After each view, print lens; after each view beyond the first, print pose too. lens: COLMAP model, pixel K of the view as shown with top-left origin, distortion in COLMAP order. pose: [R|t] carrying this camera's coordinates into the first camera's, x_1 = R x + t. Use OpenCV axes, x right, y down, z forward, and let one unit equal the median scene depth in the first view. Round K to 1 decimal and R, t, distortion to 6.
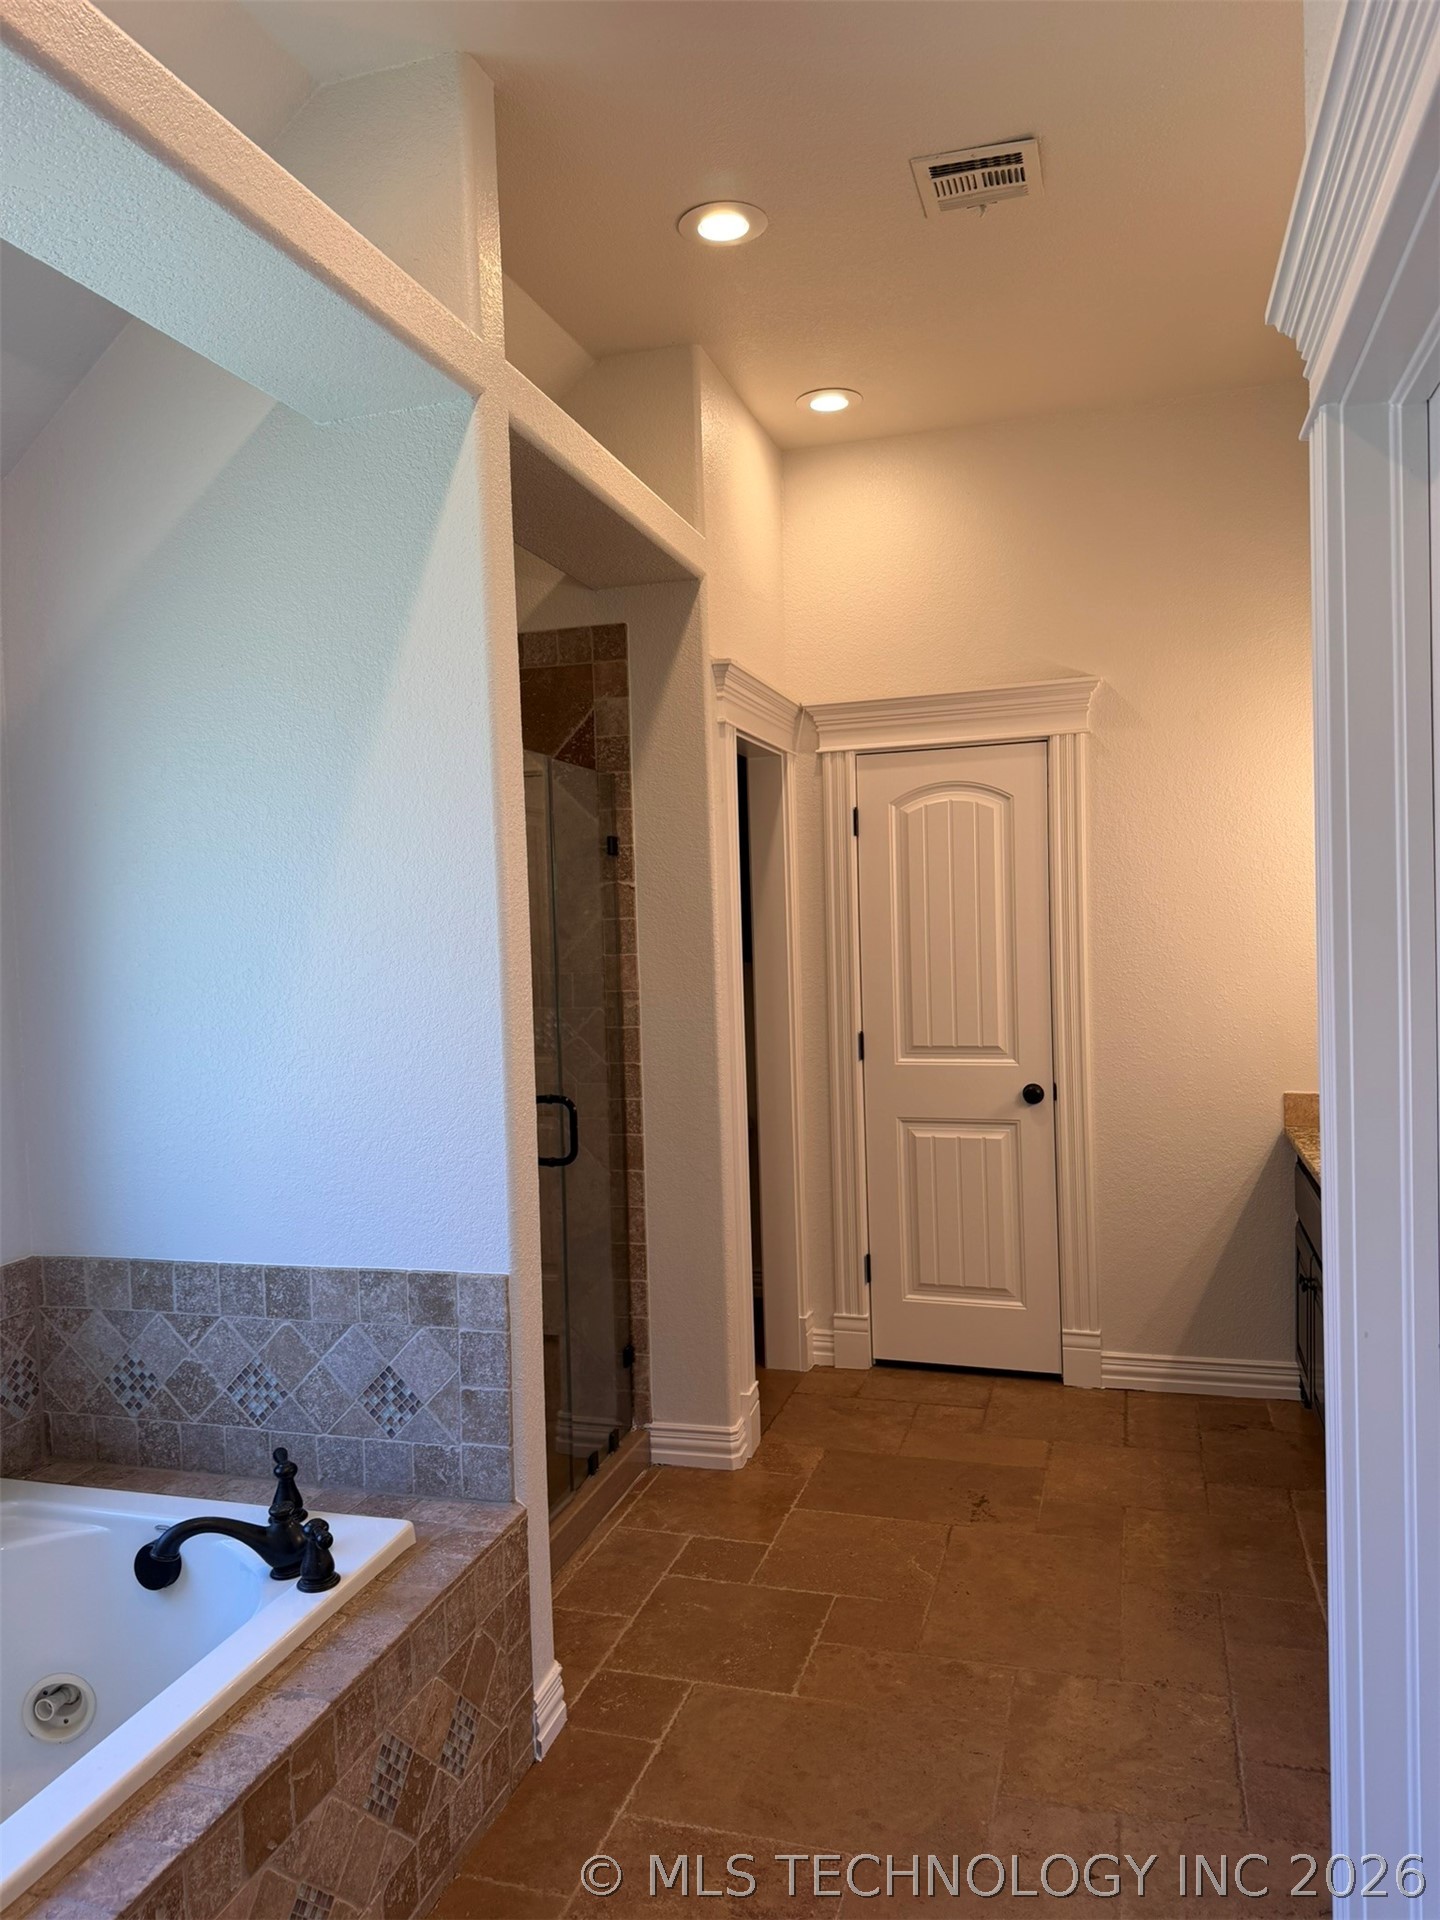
lens RADIAL K [[1348.0, 0, 722.0], [0, 1348.0, 960.1], [0, 0, 1]] dist [-0.003392, -0.004674]
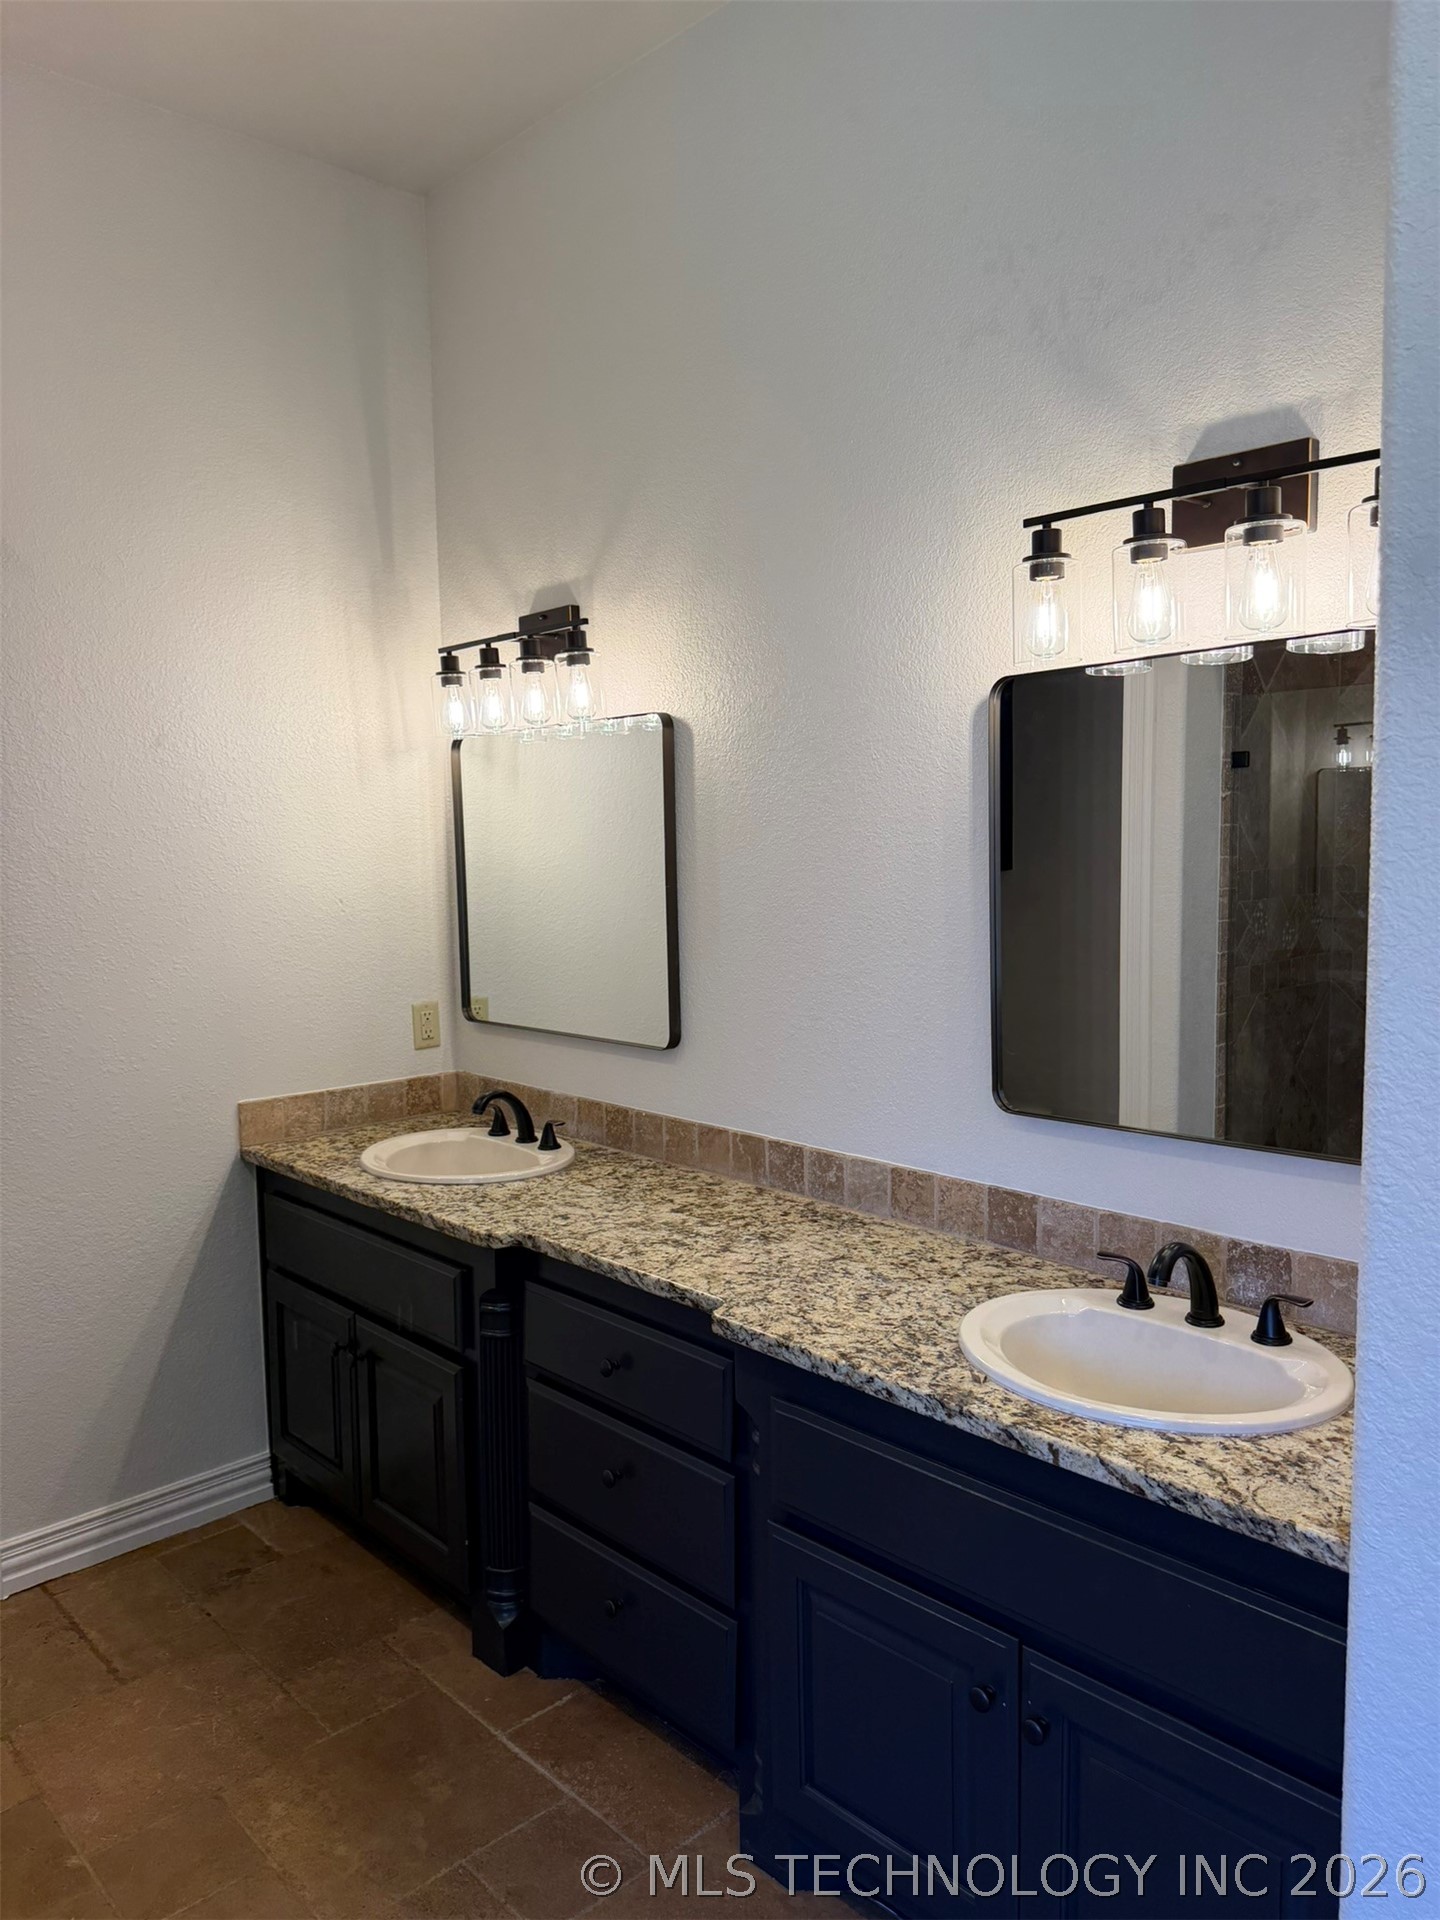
lens RADIAL K [[1348.0, 0, 720.3], [0, 1348.0, 956.5], [0, 0, 1]] dist [-0.003392, -0.004674]
pose [[0.490537, -0.055081, 0.869678, -0.098699], [0.023192, 0.998472, 0.050157, -0.014323], [-0.871112, -0.004434, 0.491065, 0.409477]]
